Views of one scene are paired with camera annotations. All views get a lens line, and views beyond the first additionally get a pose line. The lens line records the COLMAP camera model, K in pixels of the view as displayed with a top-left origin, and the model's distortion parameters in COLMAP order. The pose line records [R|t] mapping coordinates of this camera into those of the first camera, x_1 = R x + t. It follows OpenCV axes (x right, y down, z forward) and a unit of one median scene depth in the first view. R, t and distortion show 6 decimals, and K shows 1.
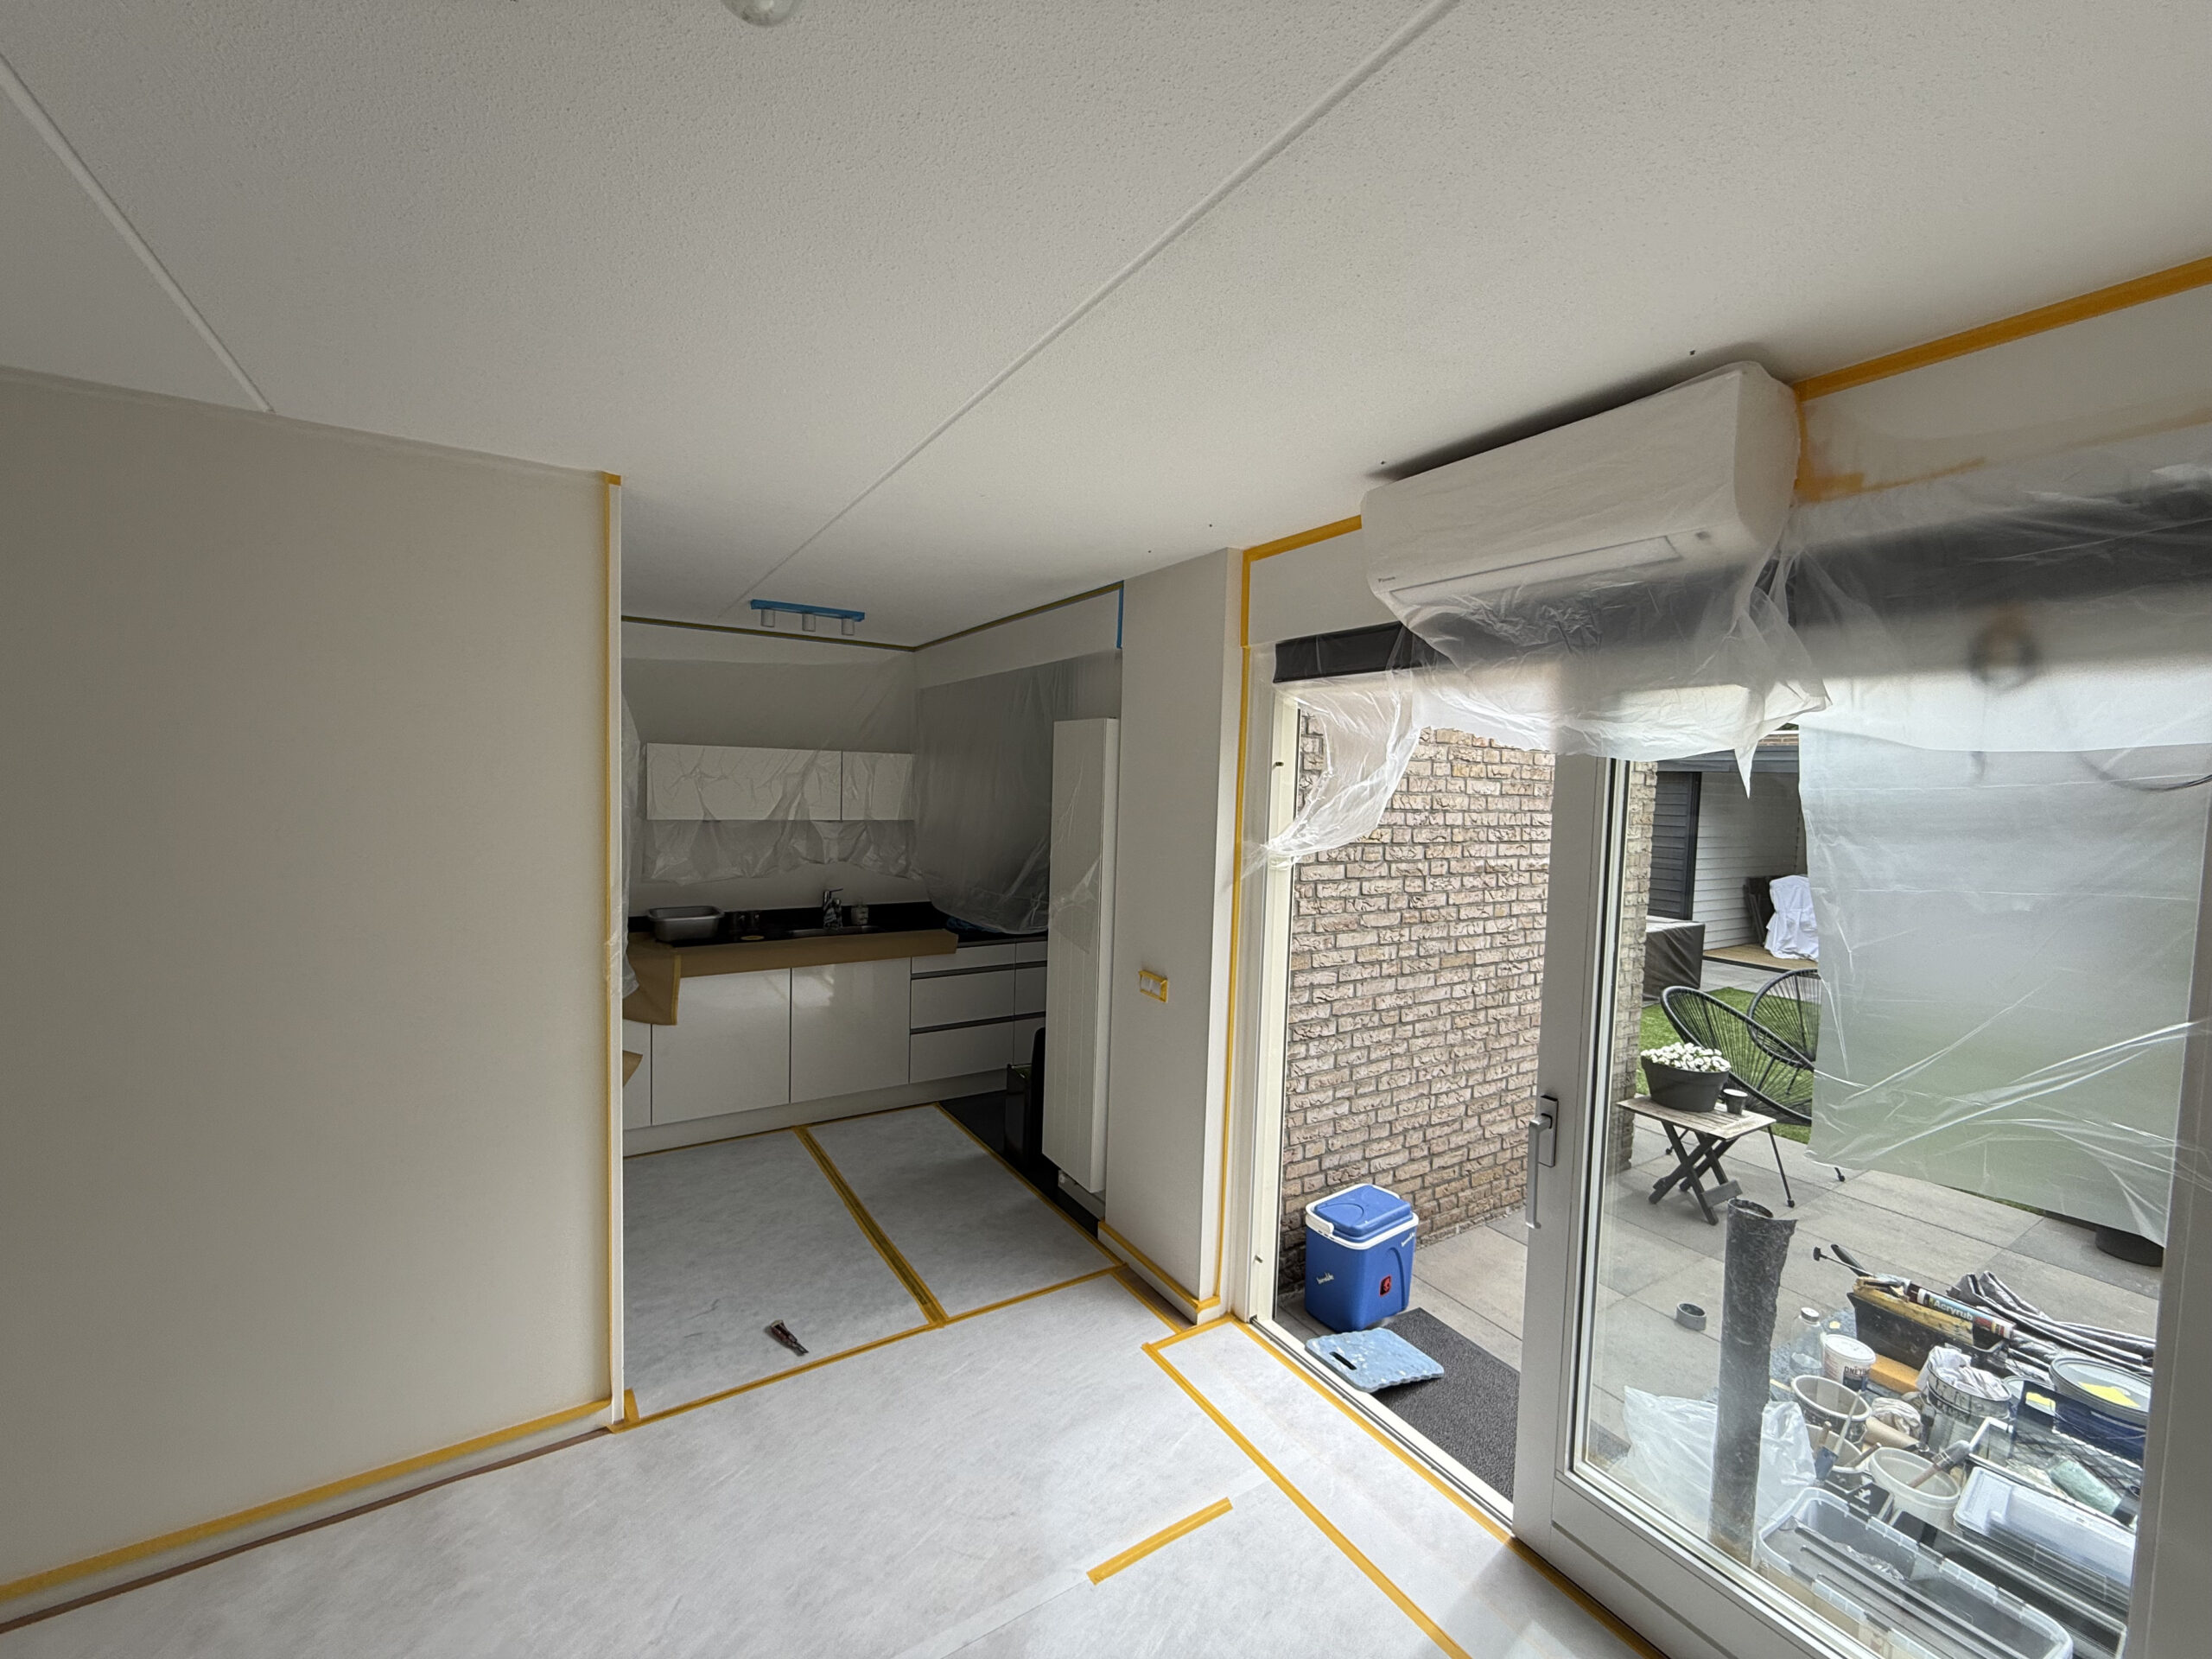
lens RADIAL K [[881.6, 0, 1099.8], [0, 881.6, 828.5], [0, 0, 1]] dist [0.000259, -0.000136]
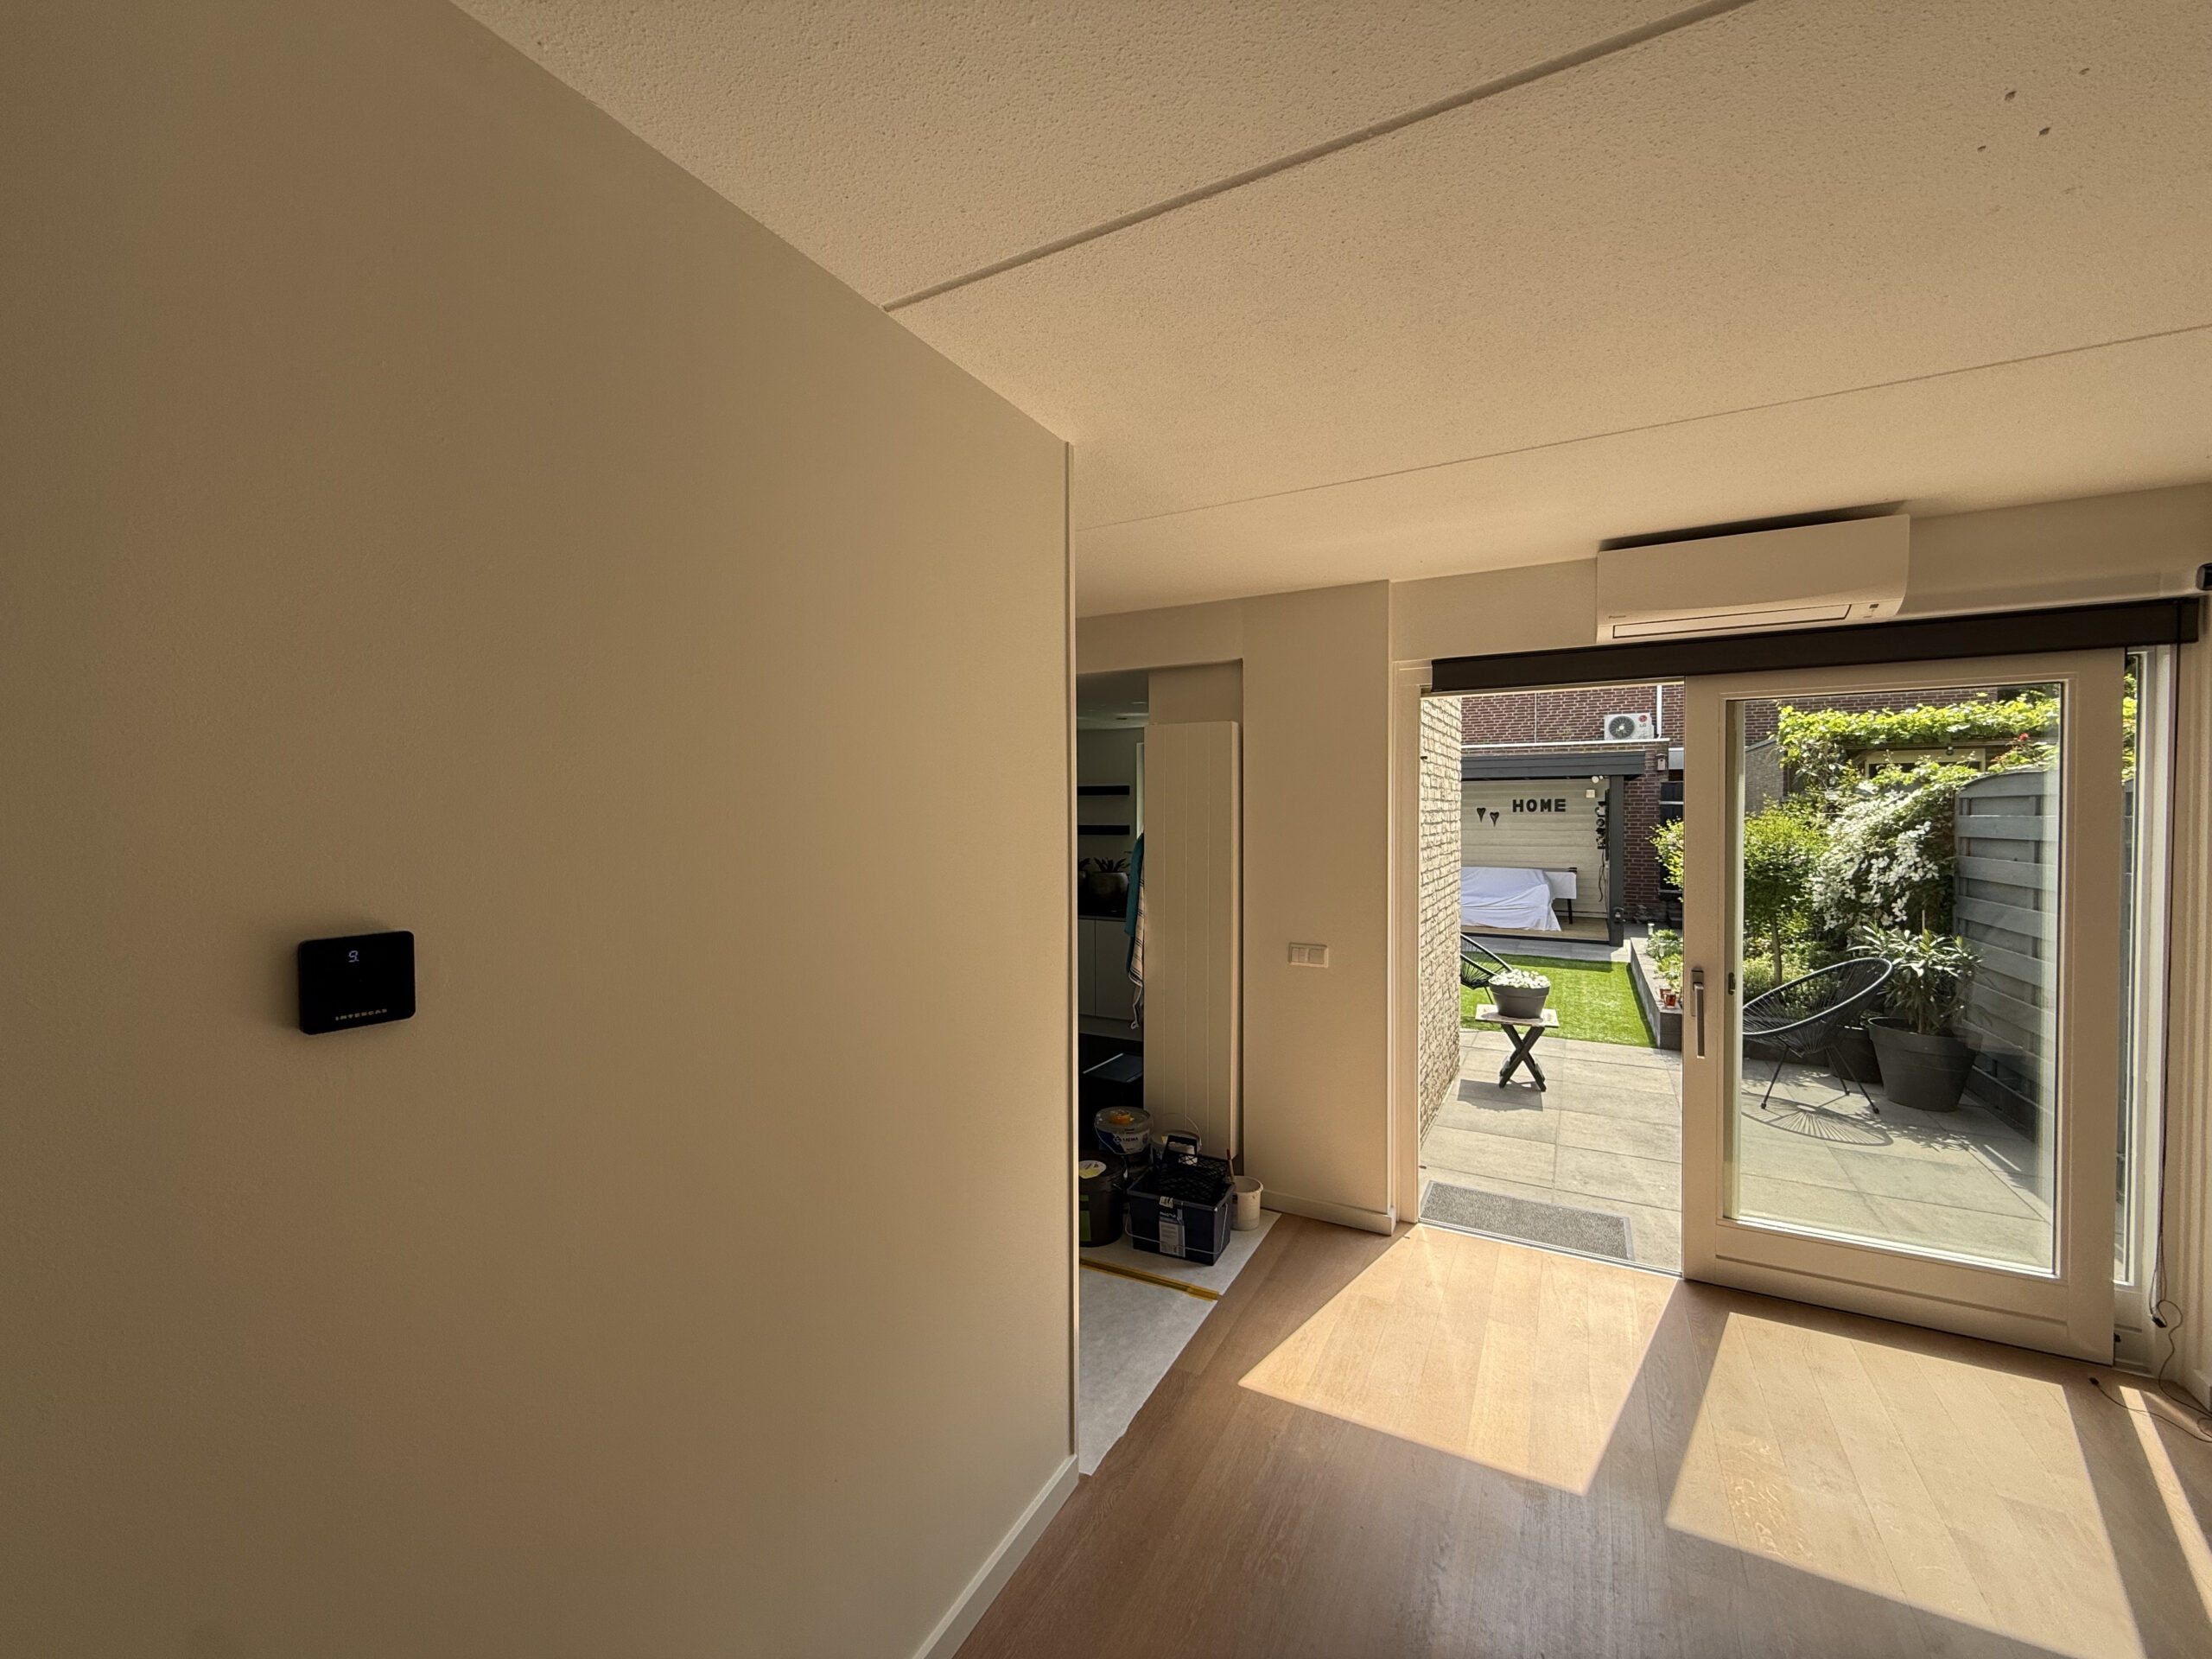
lens RADIAL K [[877.3, 0, 1099.7], [0, 877.3, 827.2], [0, 0, 1]] dist [0.000707, -0.000111]
pose [[0.868843, -0.044298, 0.493102, -0.712602], [0.057597, 0.998270, -0.011805, 0.010302], [-0.491726, 0.038658, 0.869891, 0.146539]]
